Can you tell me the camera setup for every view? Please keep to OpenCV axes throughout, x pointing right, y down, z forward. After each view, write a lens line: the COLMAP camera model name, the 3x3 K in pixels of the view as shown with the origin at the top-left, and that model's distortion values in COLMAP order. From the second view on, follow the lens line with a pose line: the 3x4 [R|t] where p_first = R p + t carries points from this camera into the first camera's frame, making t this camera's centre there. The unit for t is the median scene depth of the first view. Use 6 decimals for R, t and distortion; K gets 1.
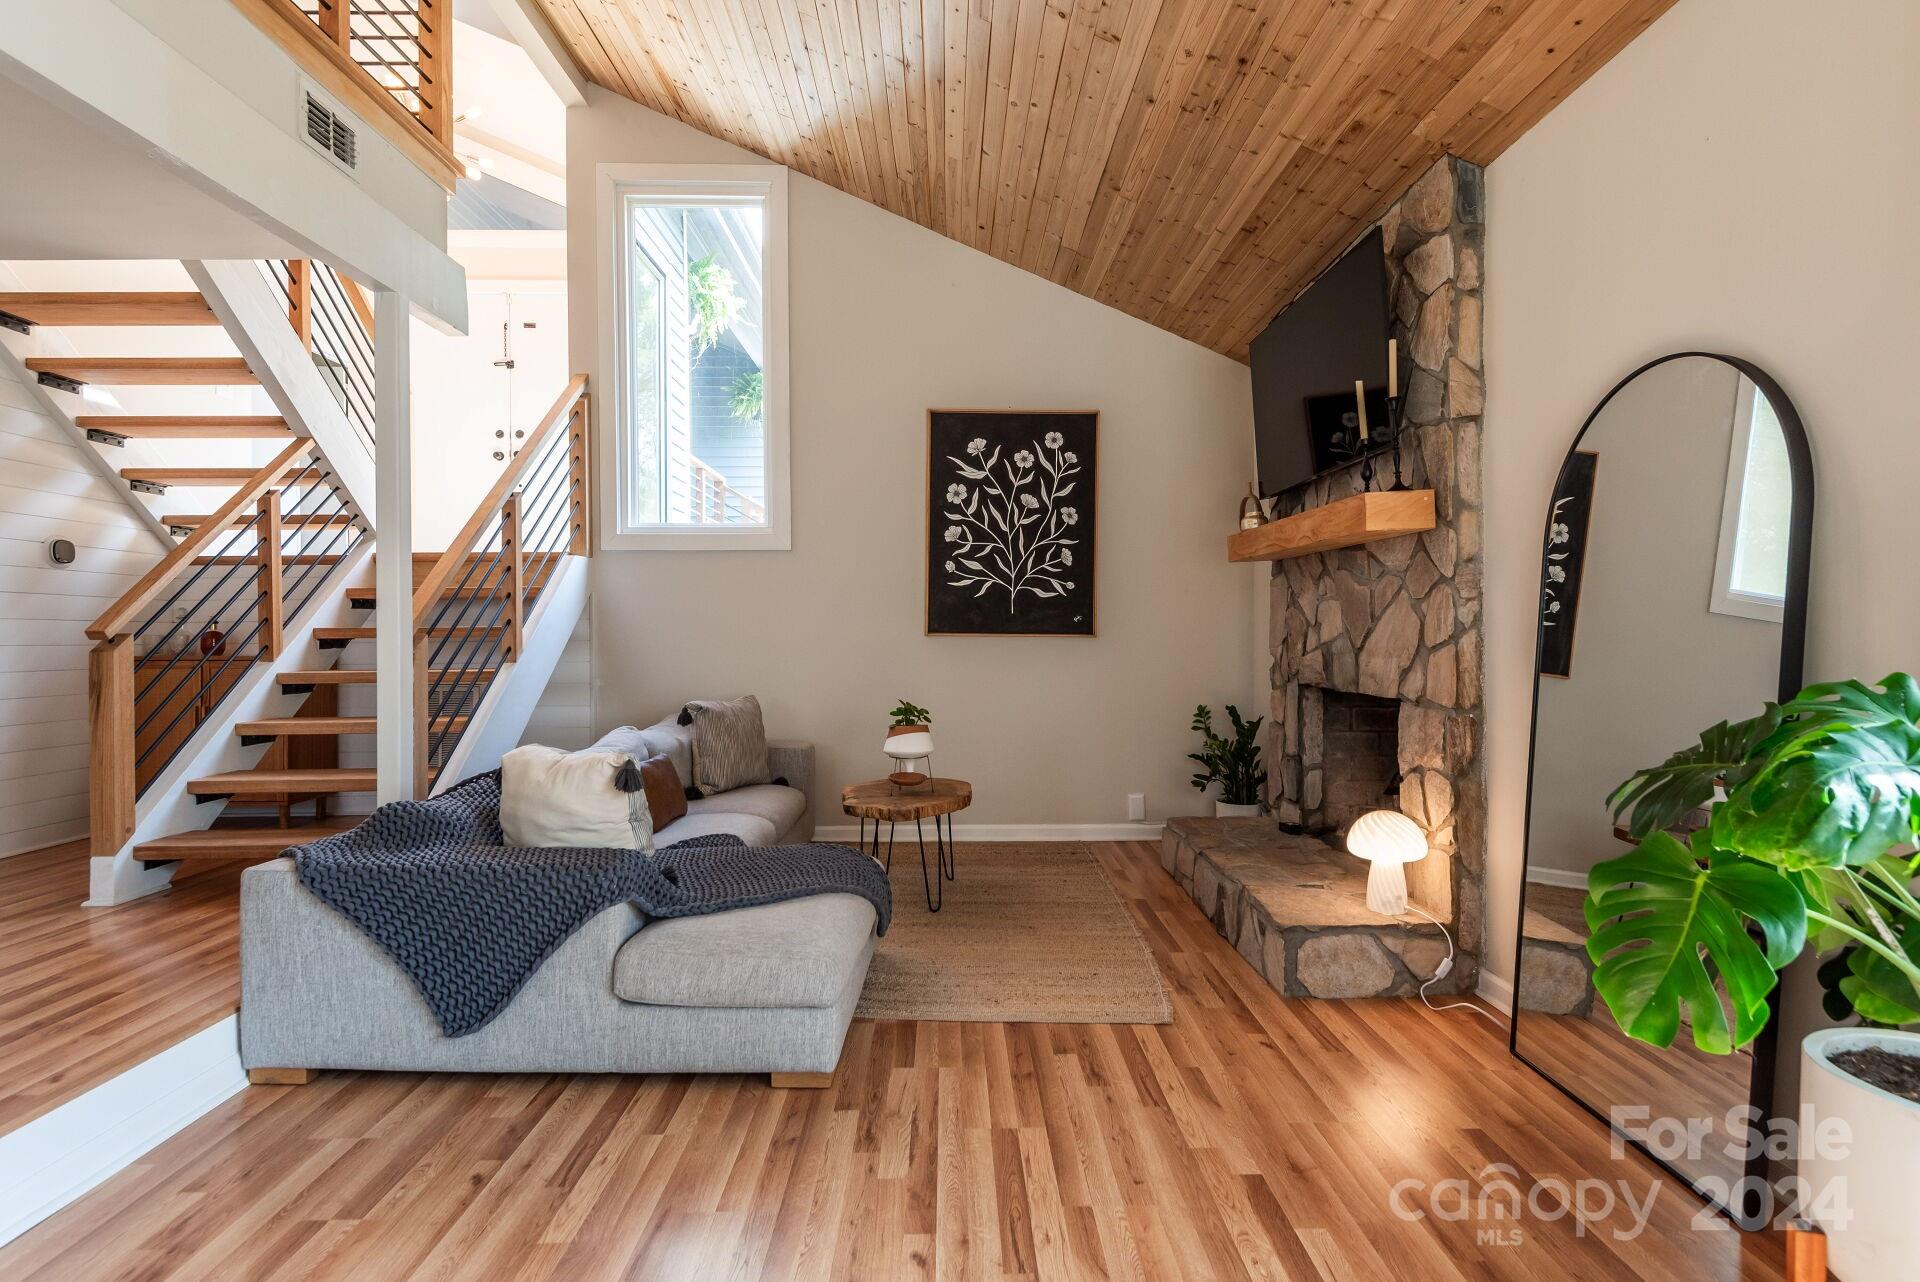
lens RADIAL K [[1017.8, 0, 925.5], [0, 1017.8, 643.8], [0, 0, 1]] dist [0.058139, -0.036900]
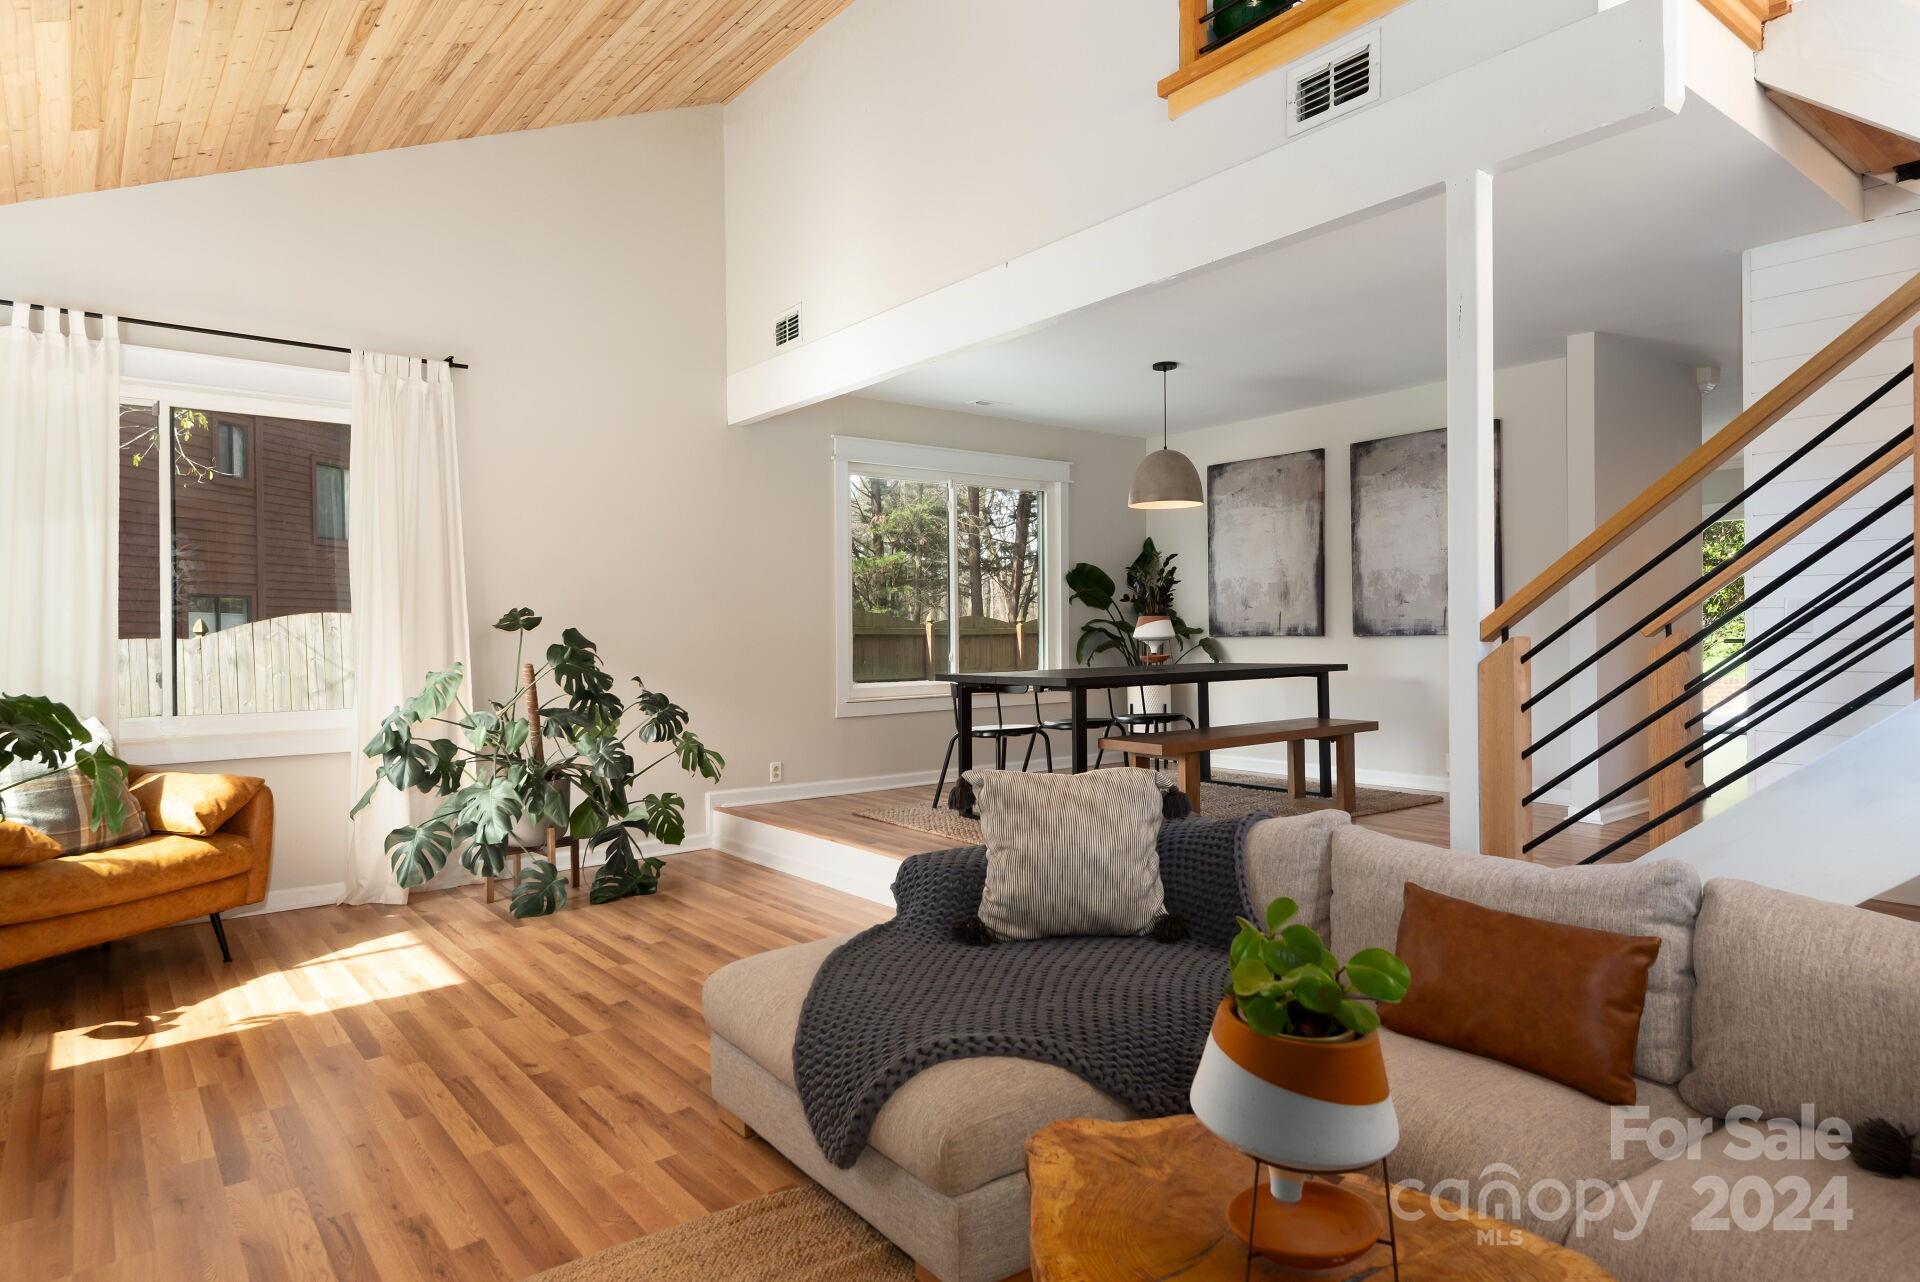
lens RADIAL K [[1111.8, 0, 960.1], [0, 1111.8, 619.3], [0, 0, 1]] dist [-0.000994, -0.000169]
pose [[-0.780505, 0.003031, -0.625142, 0.258472], [0.000064, 0.999989, 0.004767, -0.022674], [0.625149, 0.003681, -0.780496, 1.343608]]
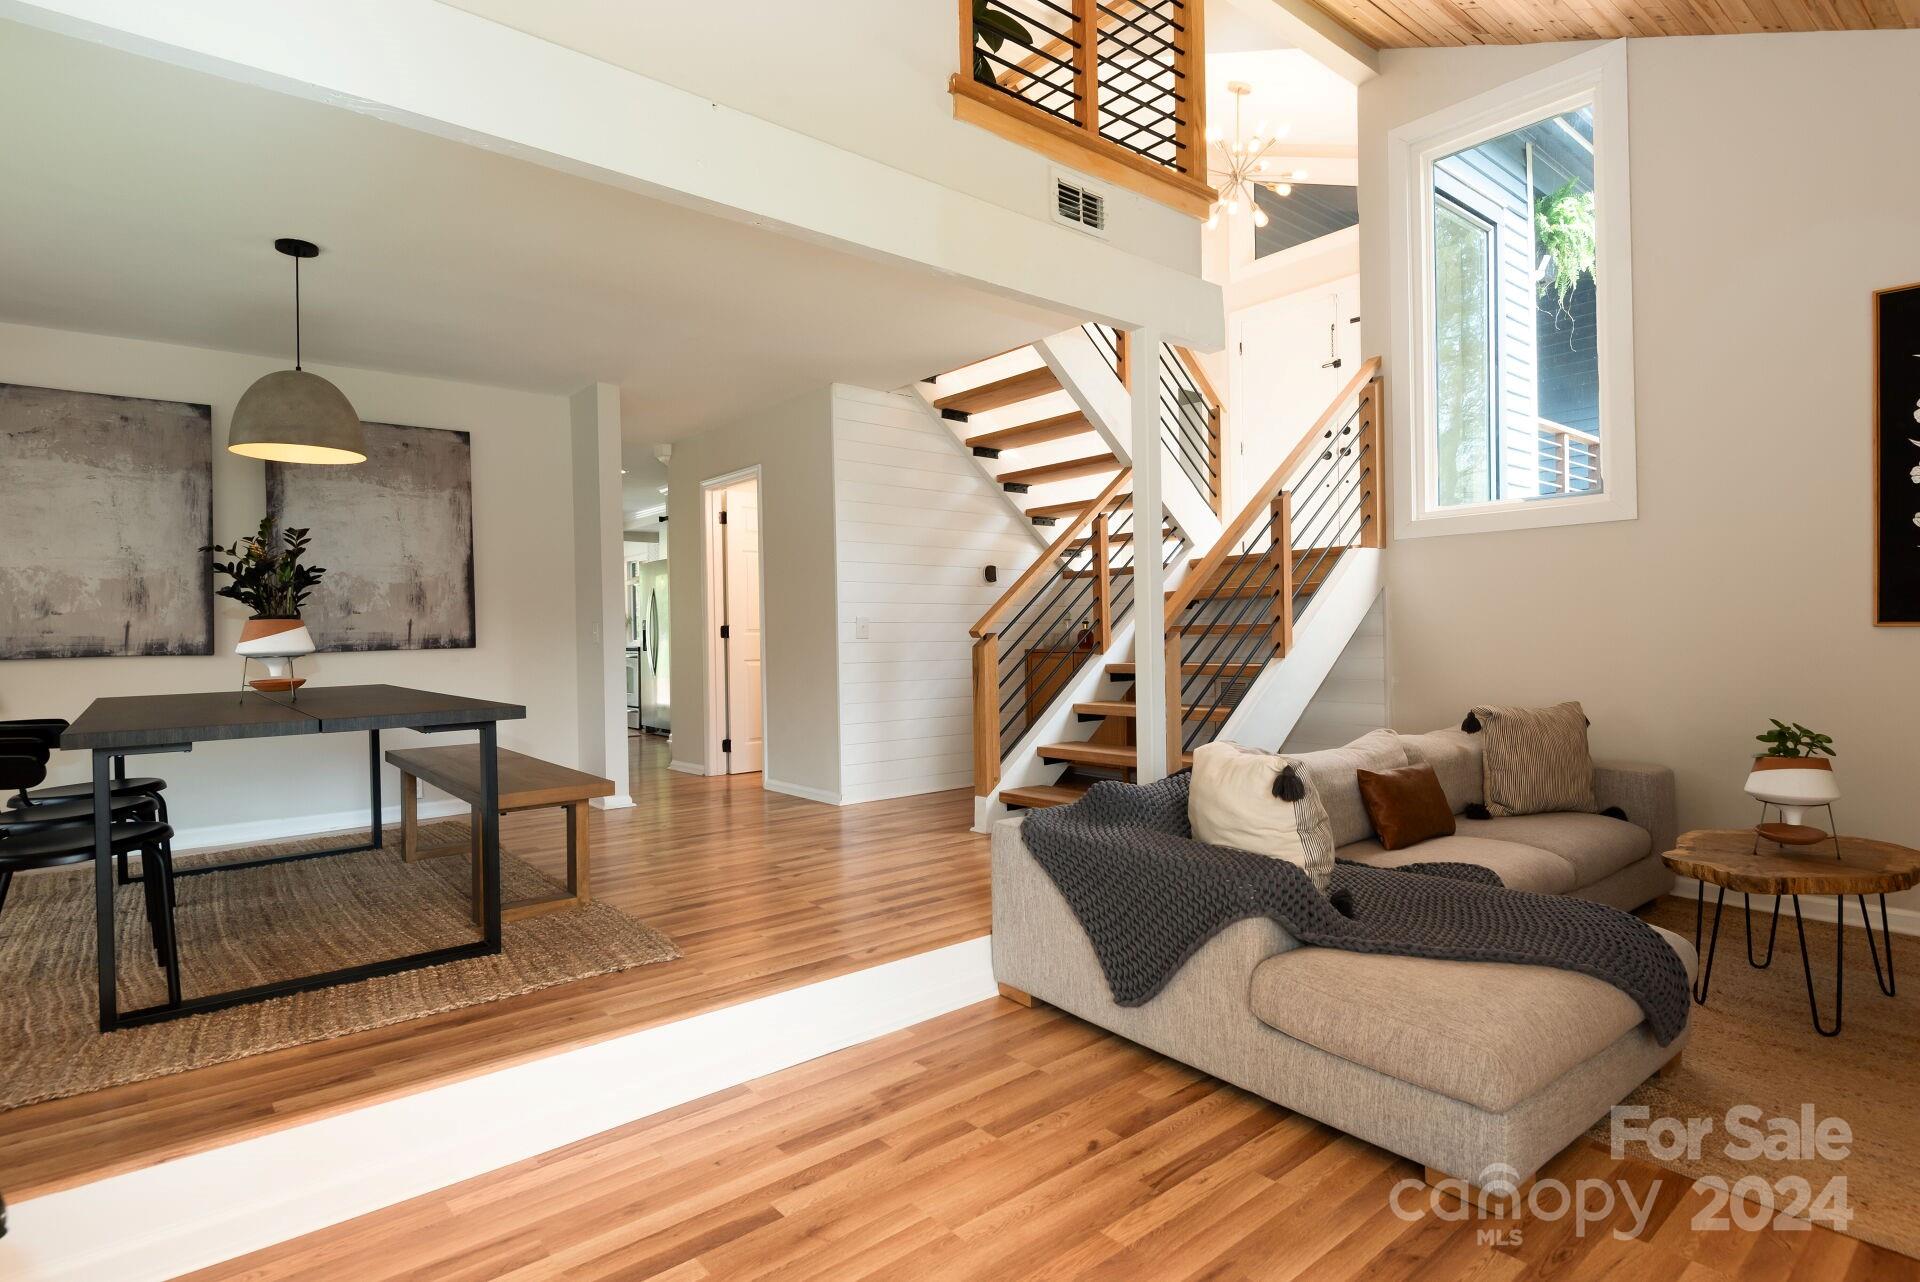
lens RADIAL K [[963.4, 0, 935.6], [0, 963.4, 640.4], [0, 0, 1]] dist [0.044272, -0.028673]
pose [[0.639124, -0.000523, -0.769103, 0.143740], [0.003426, 0.999992, 0.002167, -0.003012], [0.769096, -0.004019, 0.639121, 0.146453]]
